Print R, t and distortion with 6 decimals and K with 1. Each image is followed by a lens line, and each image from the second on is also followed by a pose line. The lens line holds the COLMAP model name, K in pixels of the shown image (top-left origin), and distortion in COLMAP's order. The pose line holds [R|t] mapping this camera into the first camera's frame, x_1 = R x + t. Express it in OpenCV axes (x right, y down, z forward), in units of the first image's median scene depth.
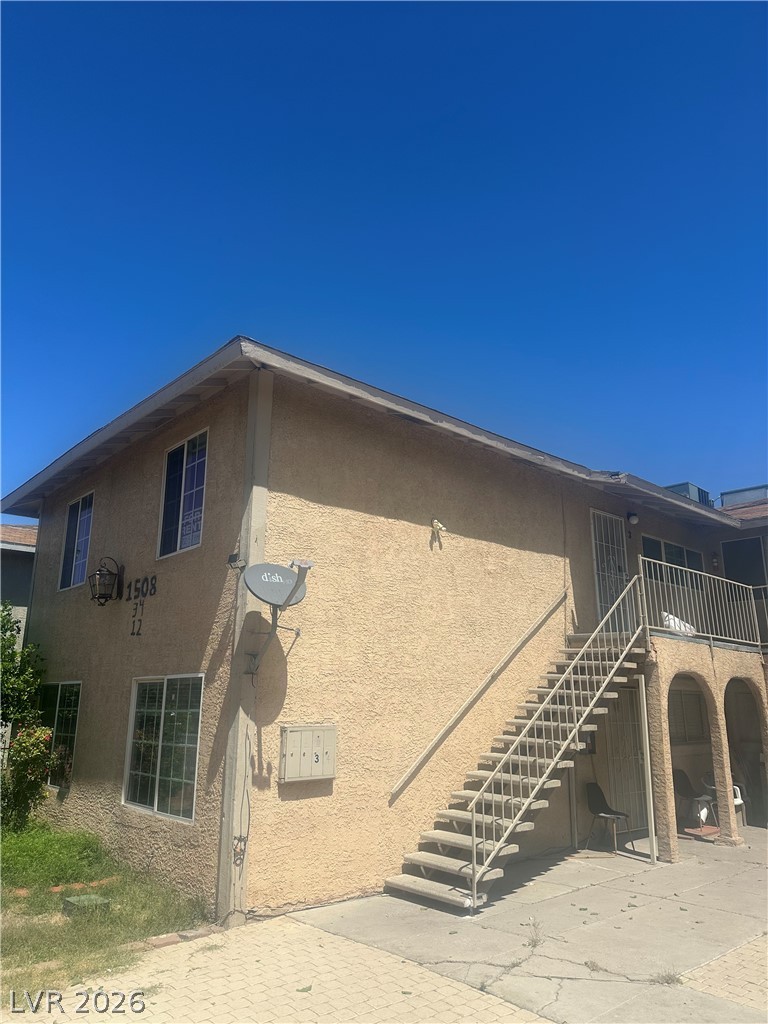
lens RADIAL K [[705.9, 0, 381.7], [0, 705.9, 506.9], [0, 0, 1]] dist [0.009318, -0.000229]
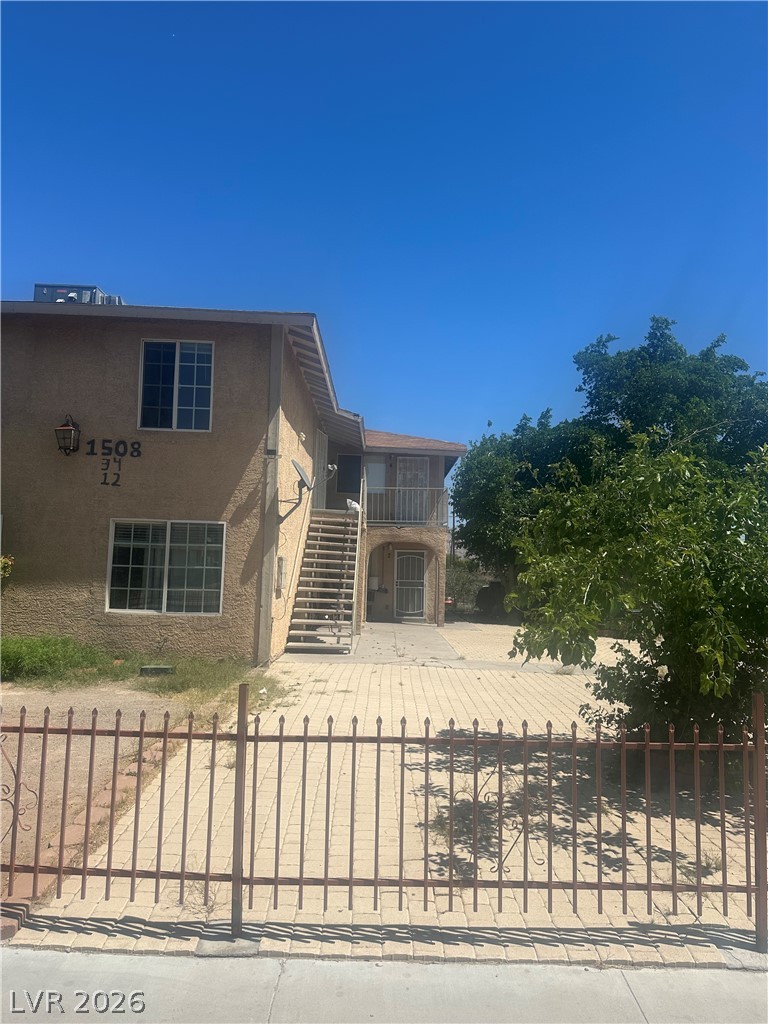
lens RADIAL K [[705.9, 0, 384.2], [0, 705.9, 512.6], [0, 0, 1]] dist [0.009318, -0.000229]
pose [[0.650281, 0.075700, 0.755913, -0.997958], [-0.229882, 0.967982, 0.100820, -0.009689], [-0.724078, -0.239332, 0.646862, -0.176218]]
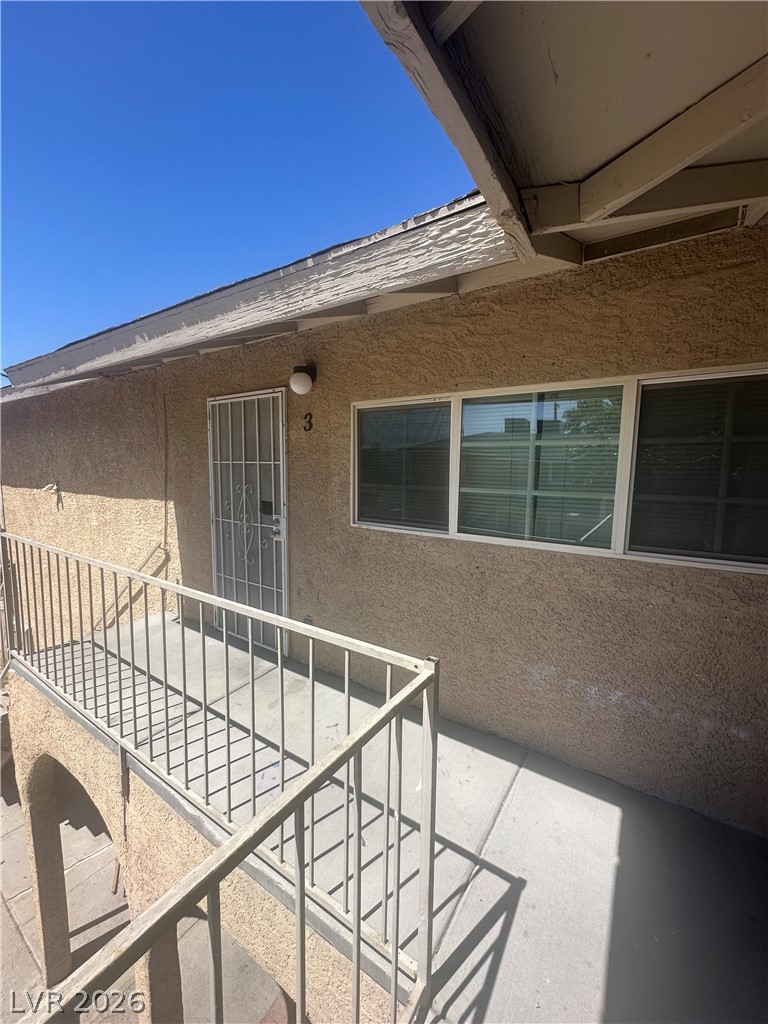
lens RADIAL K [[407.2, 0, 385.3], [0, 407.2, 511.2], [0, 0, 1]] dist [0.001170, -0.000940]
pose [[0.257671, 0.096909, -0.961361, 0.741551], [0.250012, 0.954387, 0.163216, 0.076943], [0.933327, -0.282407, 0.221690, 1.207600]]
